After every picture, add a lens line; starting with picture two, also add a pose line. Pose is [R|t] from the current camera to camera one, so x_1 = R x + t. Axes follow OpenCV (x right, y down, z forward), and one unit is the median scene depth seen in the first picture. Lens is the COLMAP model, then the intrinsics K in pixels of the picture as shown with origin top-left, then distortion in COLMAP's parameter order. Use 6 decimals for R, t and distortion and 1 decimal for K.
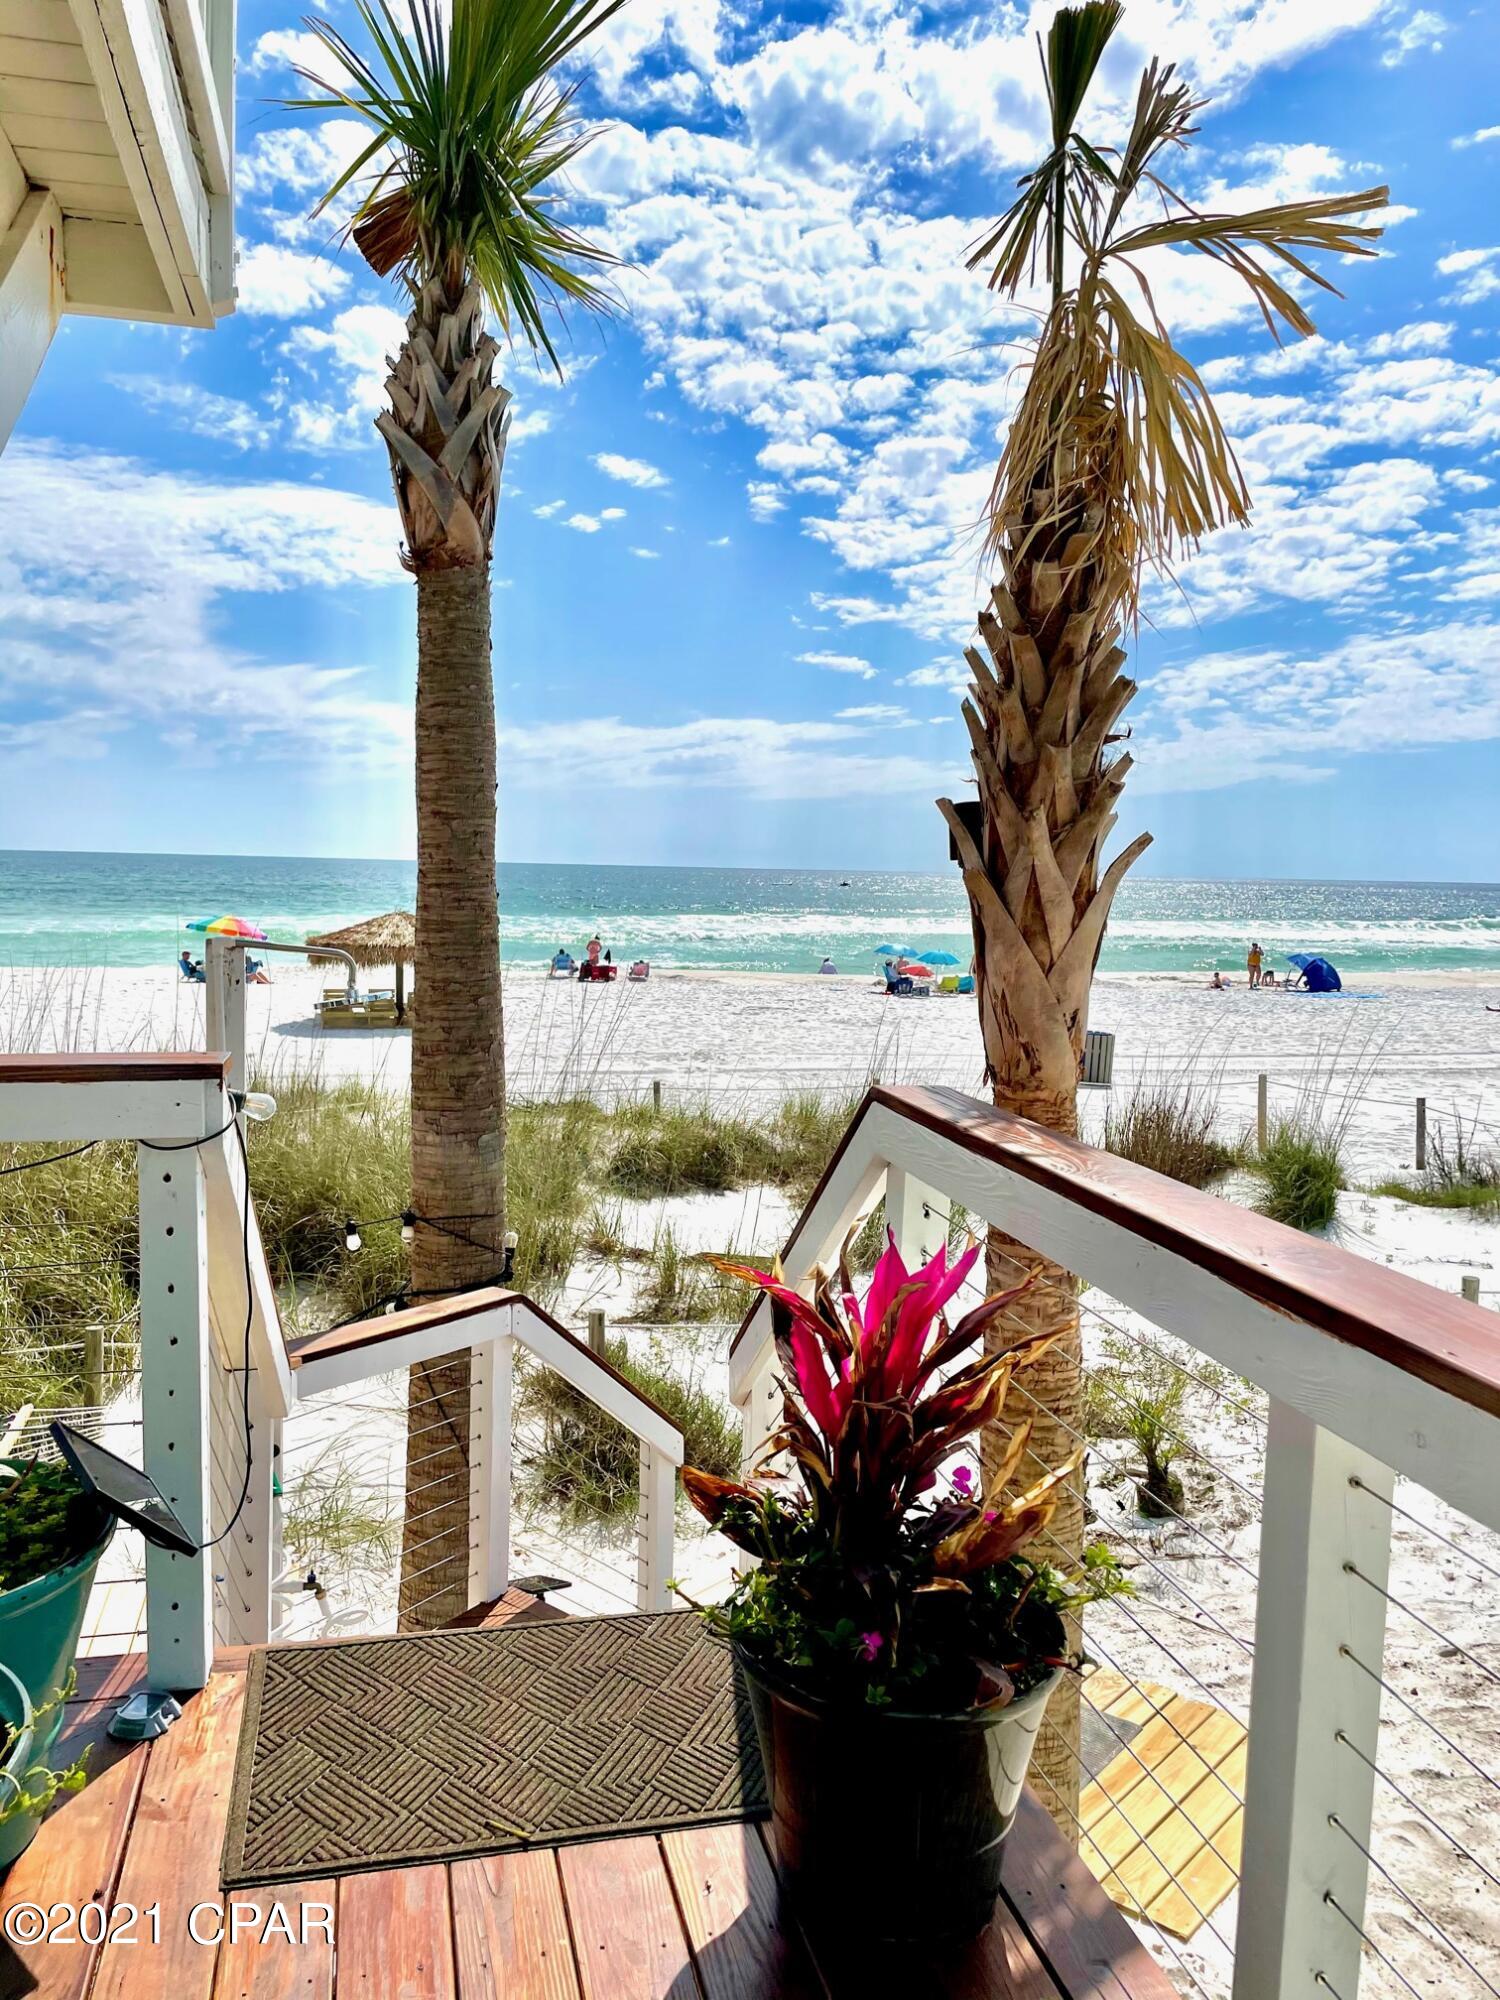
lens RADIAL K [[1428.9, 0, 709.7], [0, 1428.9, 998.1], [0, 0, 1]] dist [0.059691, -0.033478]
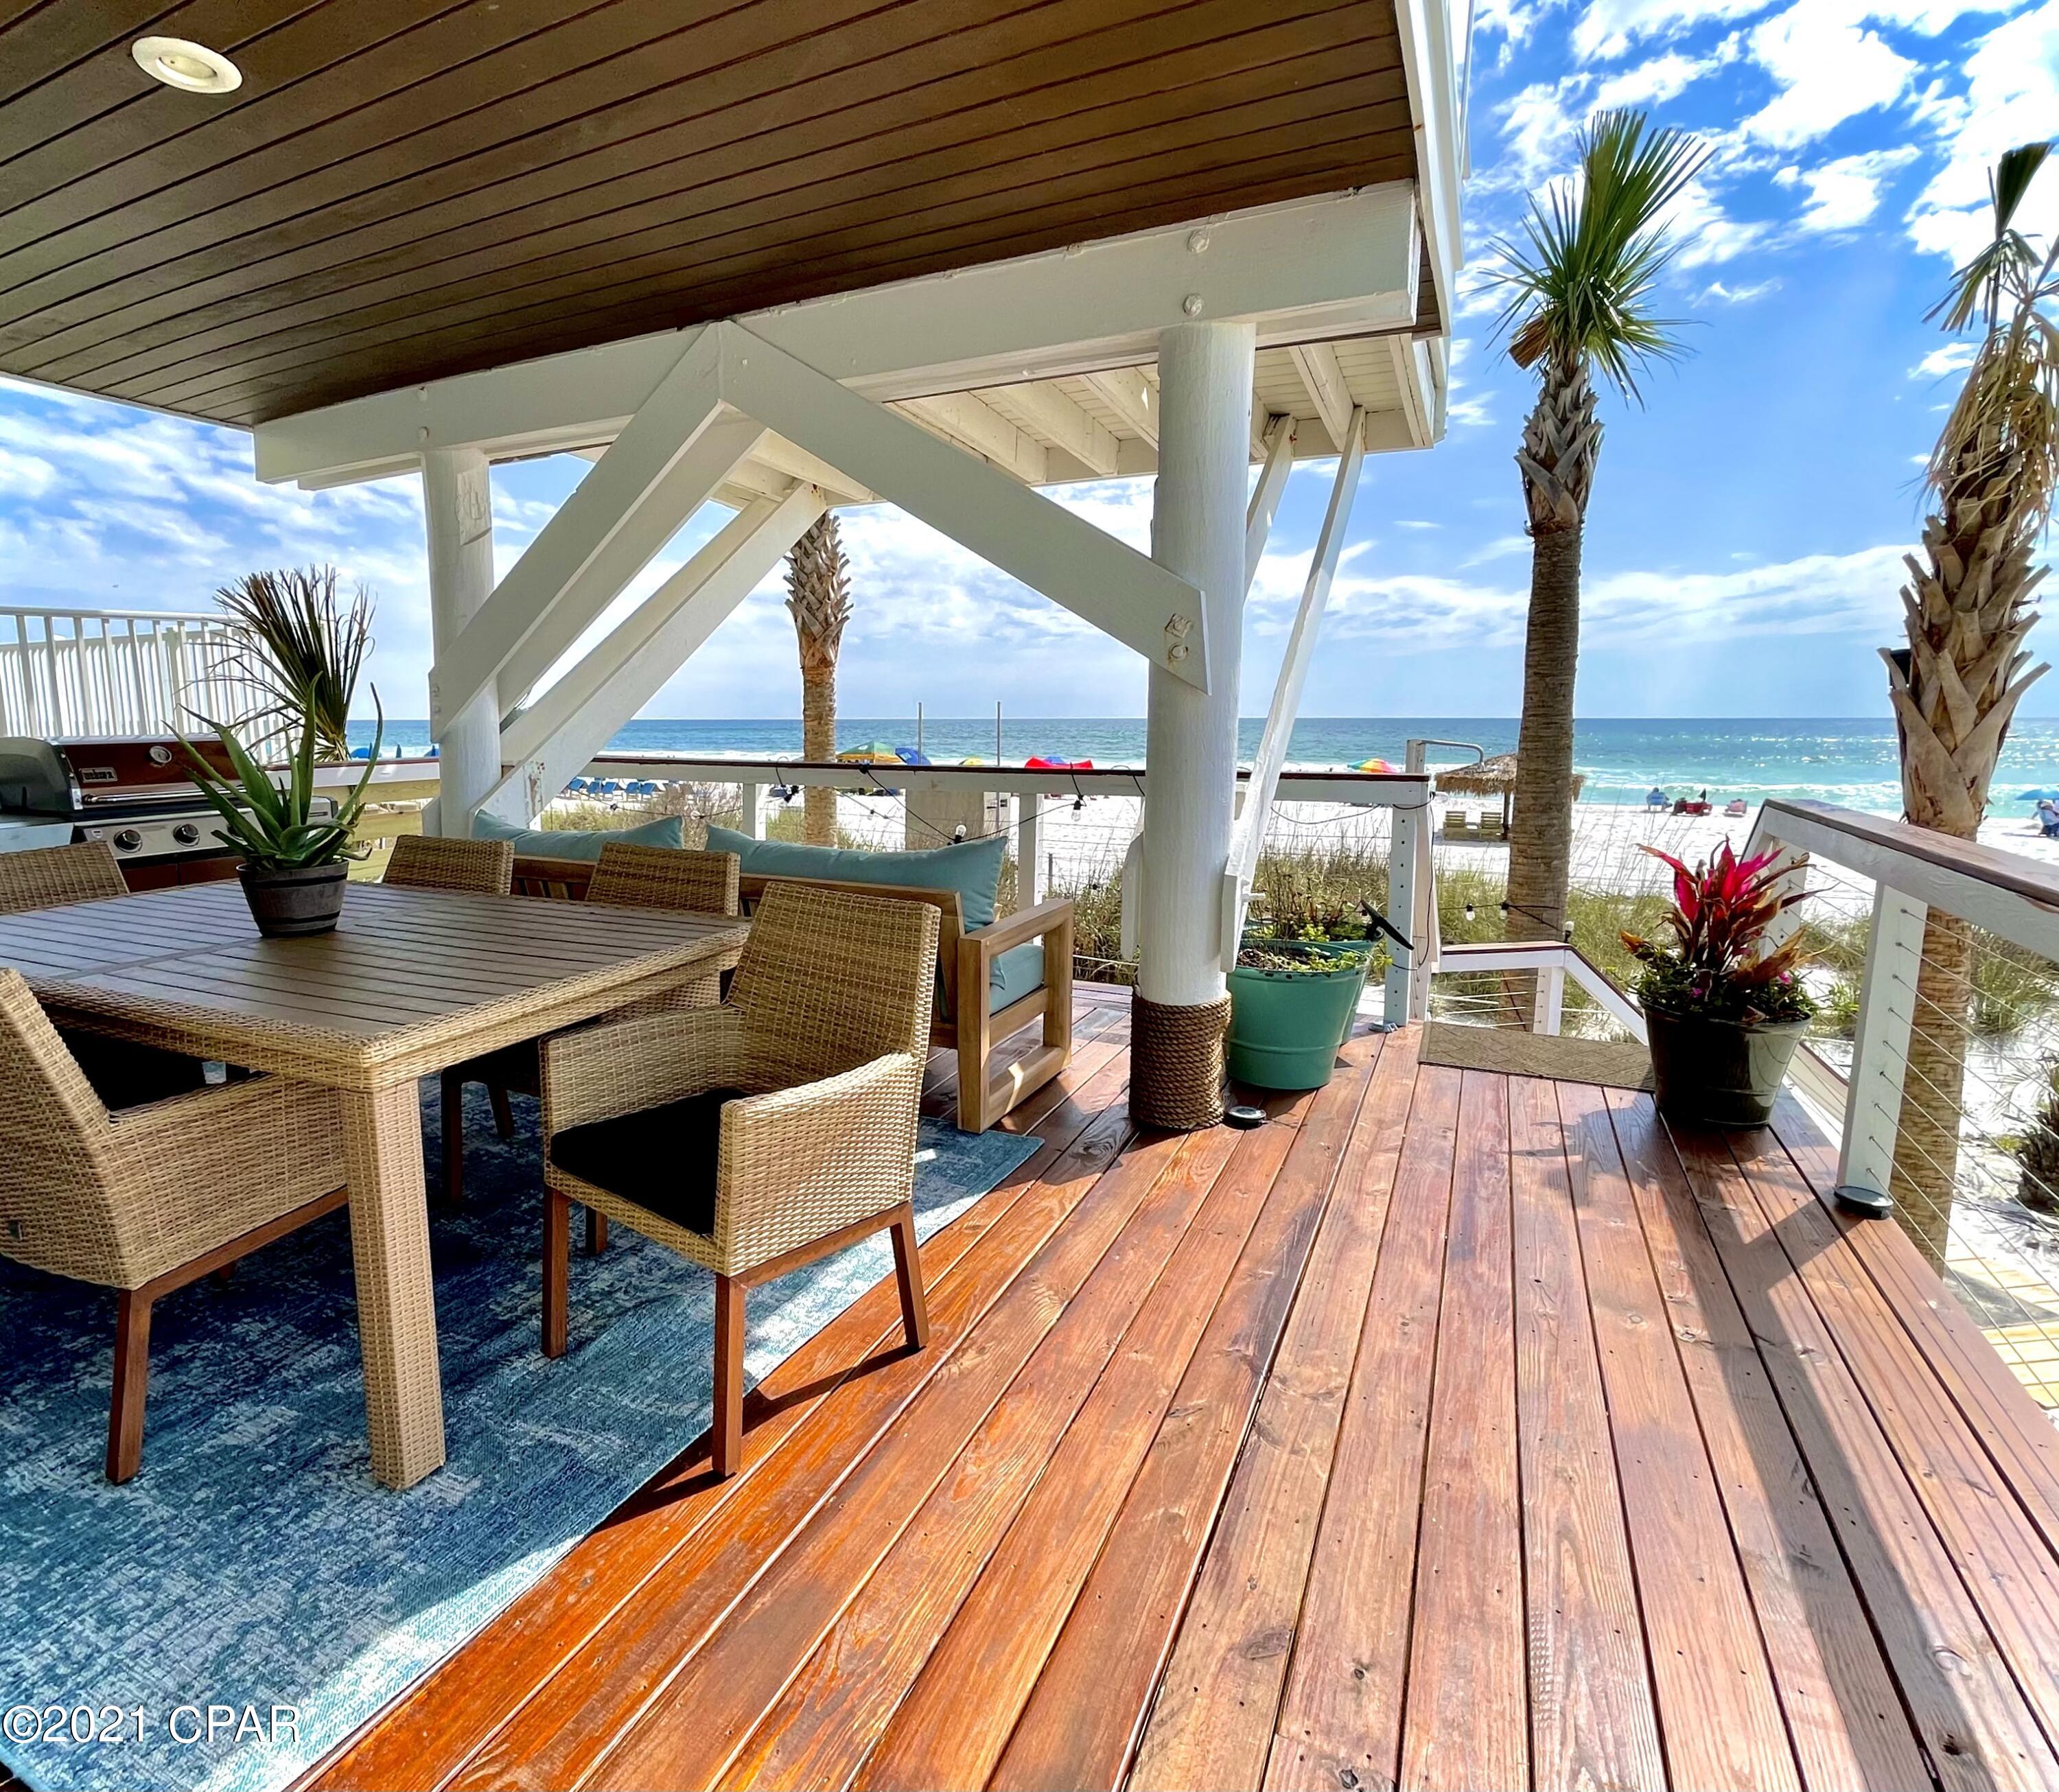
lens RADIAL K [[1054.1, 0, 939.9], [0, 1054.1, 859.0], [0, 0, 1]] dist [-0.005450, 0.002063]
pose [[0.760165, 0.062943, -0.646674, 0.101964], [-0.041911, 0.997974, 0.047870, 0.066327], [0.648377, -0.009286, 0.761263, -0.459448]]
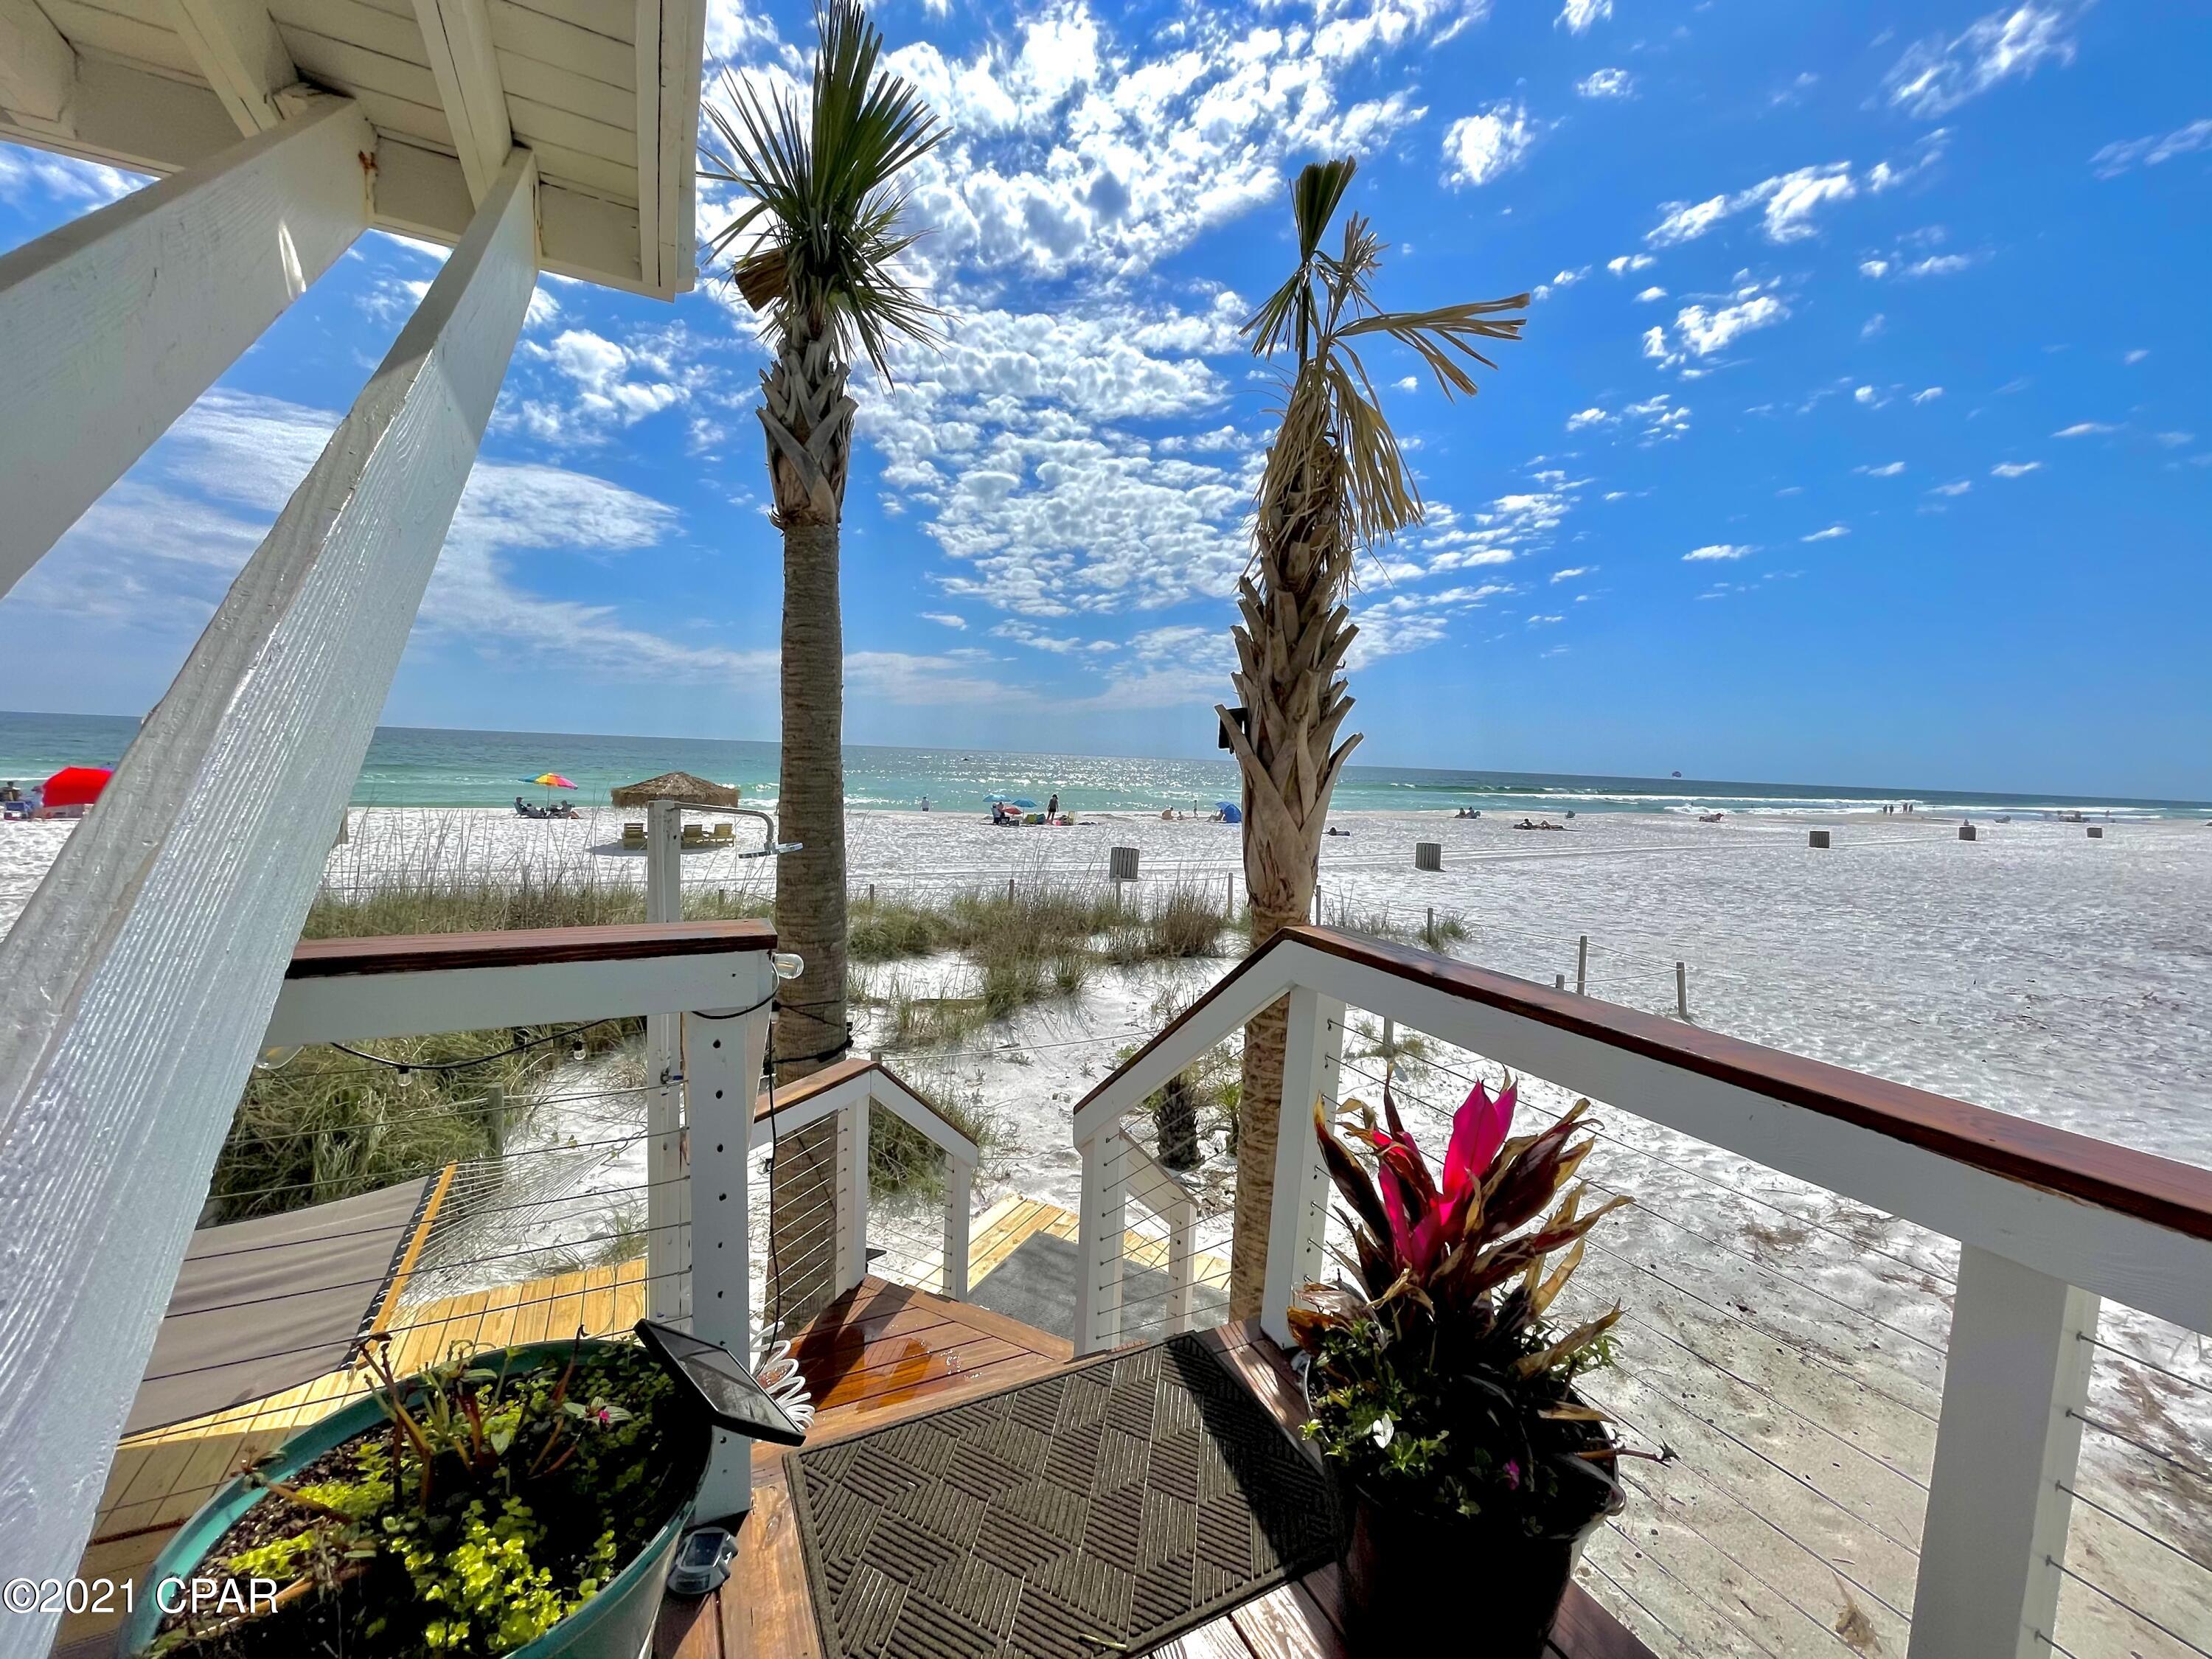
lens RADIAL K [[850.4, 0, 1074.4], [0, 850.4, 822.7], [0, 0, 1]] dist [-0.001854, 0.001060]
pose [[0.971753, -0.001739, 0.235994, -0.131019], [0.002560, 0.999992, -0.003172, -0.015662], [-0.235987, 0.003686, 0.971749, 0.164462]]
